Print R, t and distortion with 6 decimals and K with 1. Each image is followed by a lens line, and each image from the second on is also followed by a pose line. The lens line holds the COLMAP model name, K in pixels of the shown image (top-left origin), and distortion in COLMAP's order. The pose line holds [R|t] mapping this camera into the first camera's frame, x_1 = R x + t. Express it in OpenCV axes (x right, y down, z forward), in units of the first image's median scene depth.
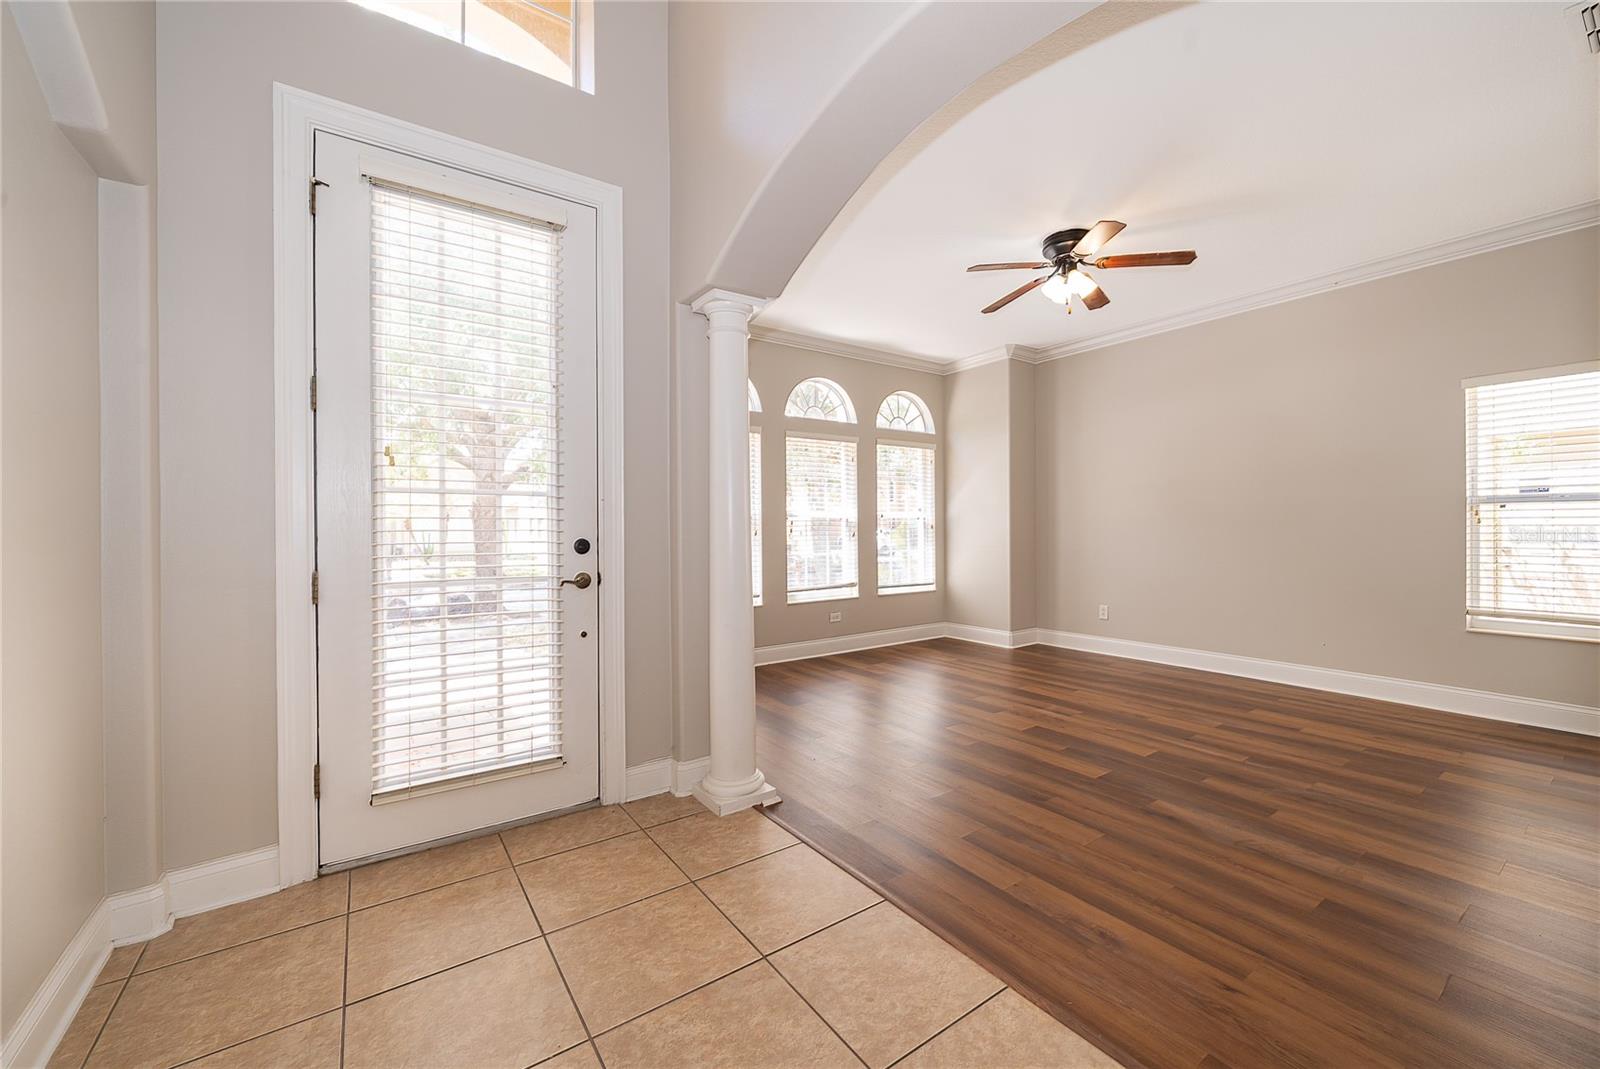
lens RADIAL K [[621.6, 0, 800.9], [0, 621.6, 537.7], [0, 0, 1]] dist [-0.003185, -0.000088]
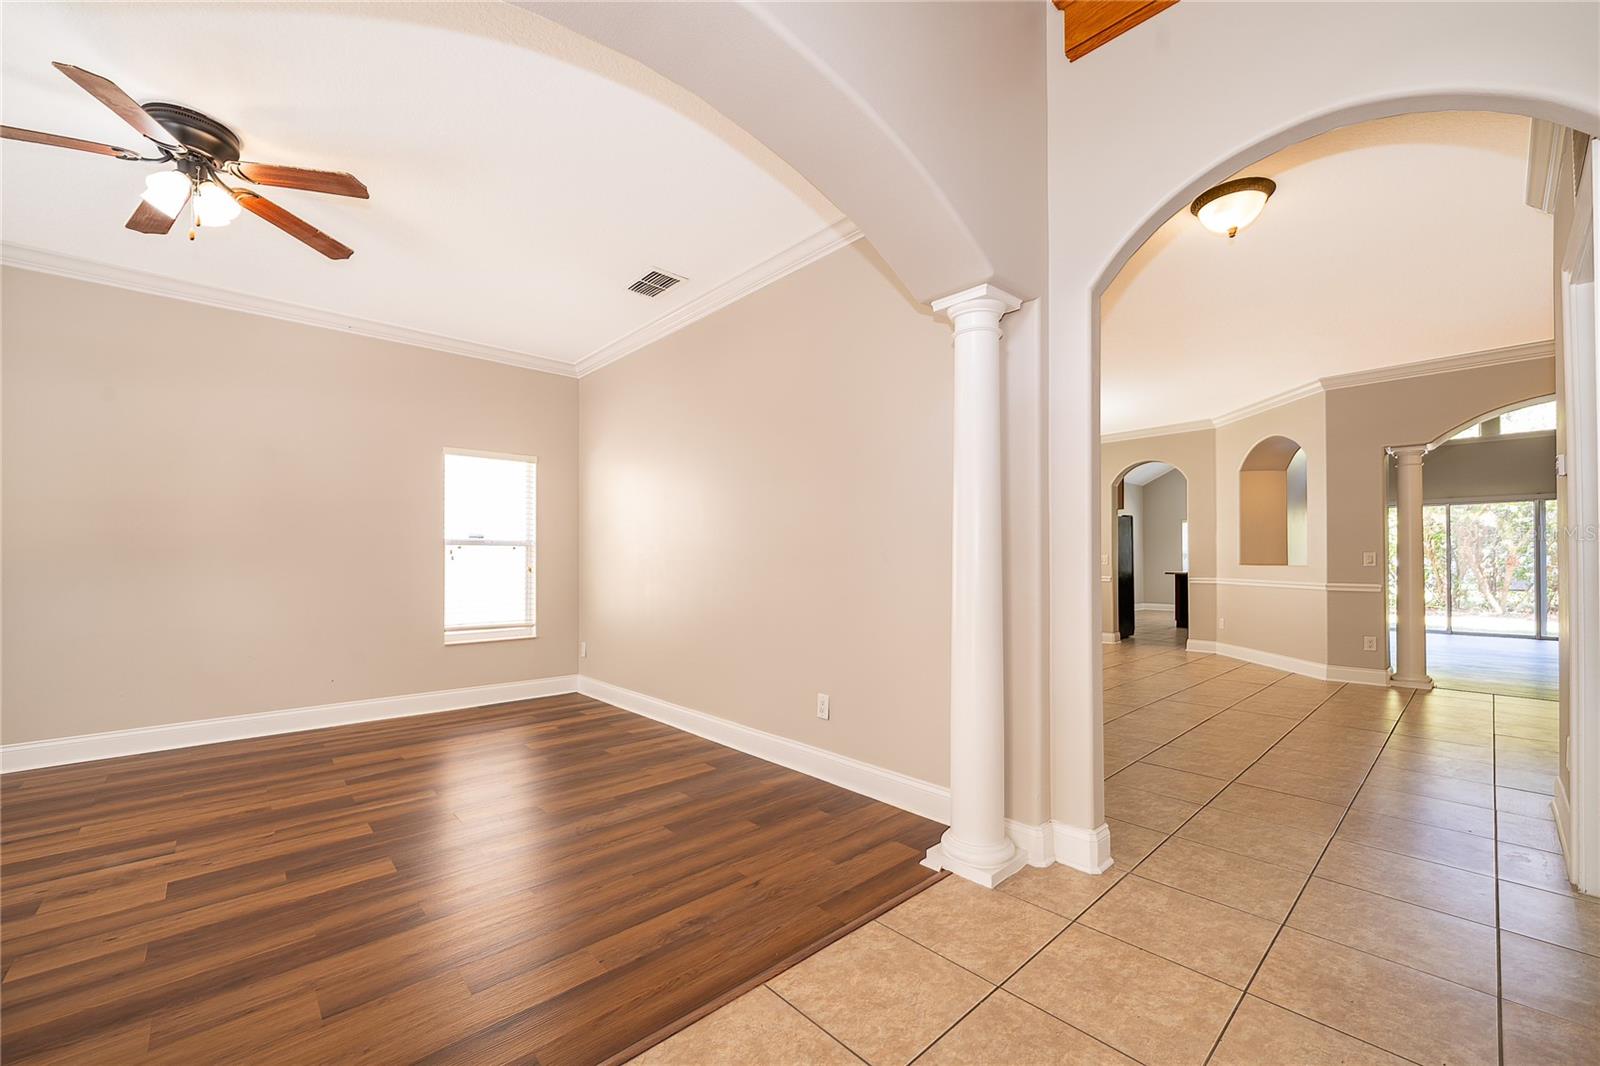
lens RADIAL K [[634.6, 0, 811.3], [0, 634.6, 554.3], [0, 0, 1]] dist [0.002701, 0.000107]
pose [[-0.141393, 0.019075, 0.989770, -0.367905], [0.013506, 0.999758, -0.017338, -0.002698], [-0.989861, 0.010916, -0.141616, 0.497767]]
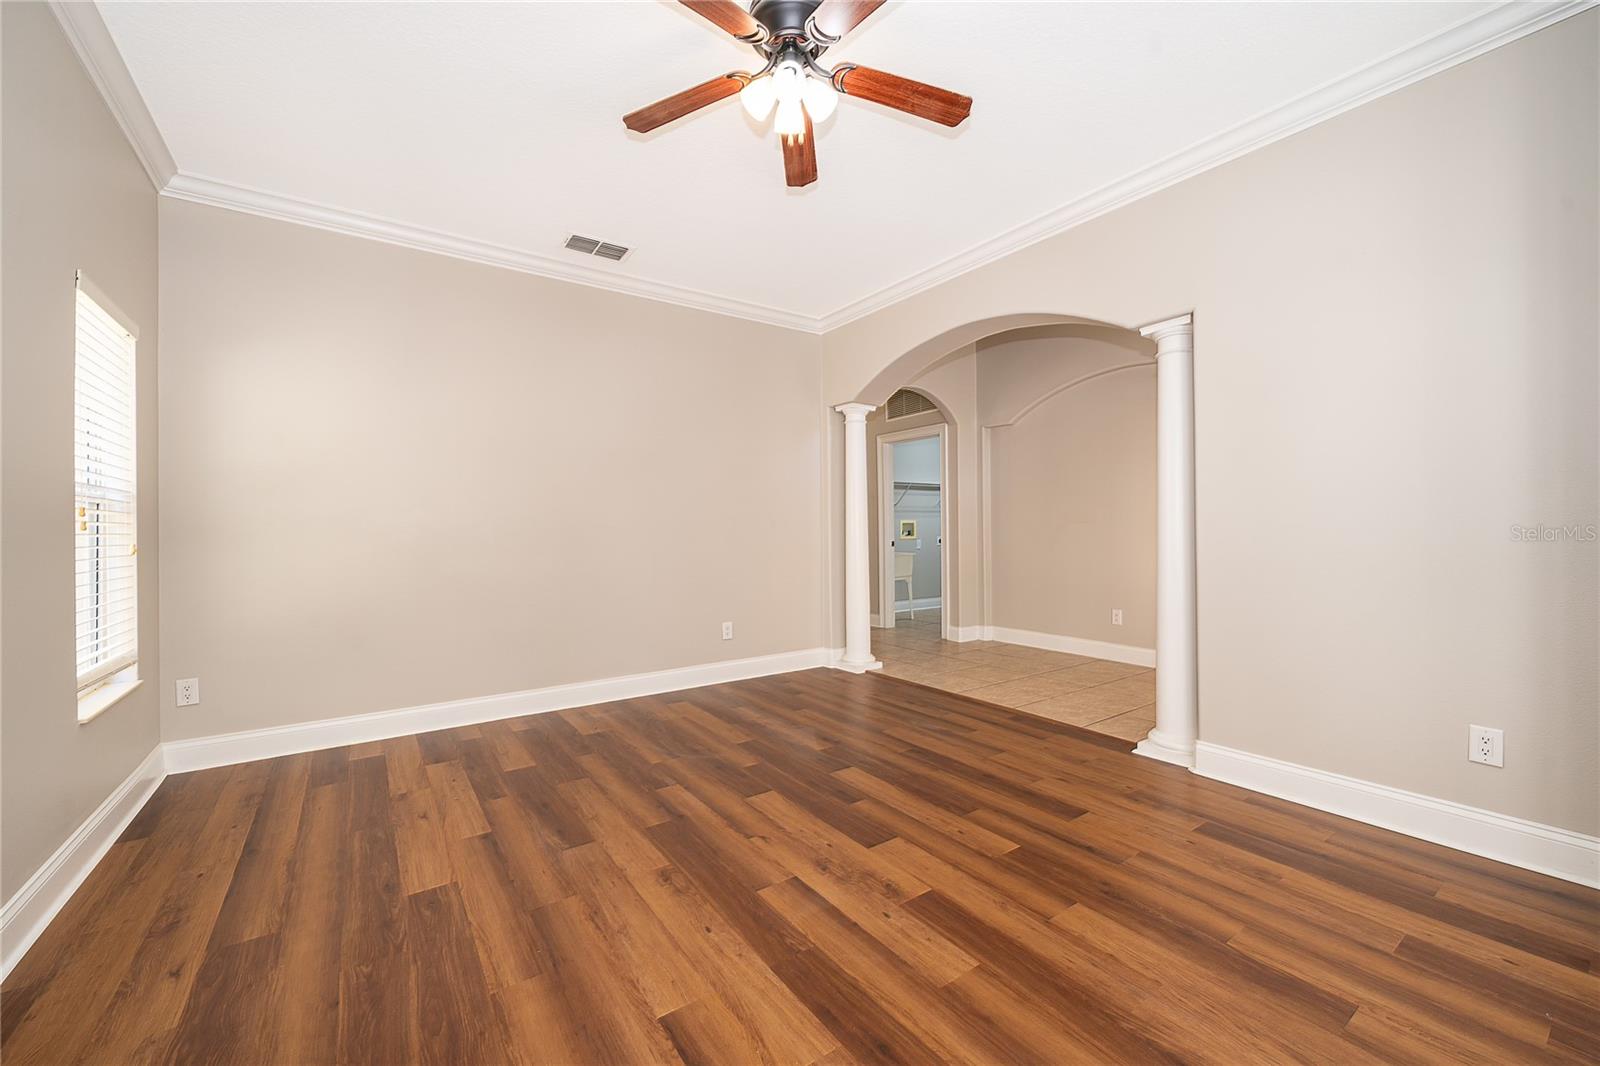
lens RADIAL K [[627.9, 0, 776.1], [0, 627.9, 527.9], [0, 0, 1]] dist [-0.000553, -0.000041]
pose [[-0.999656, 0.020126, 0.016796, 0.496624], [0.020273, 0.999757, 0.008627, -0.020811], [-0.016618, 0.008965, -0.999822, 1.761091]]
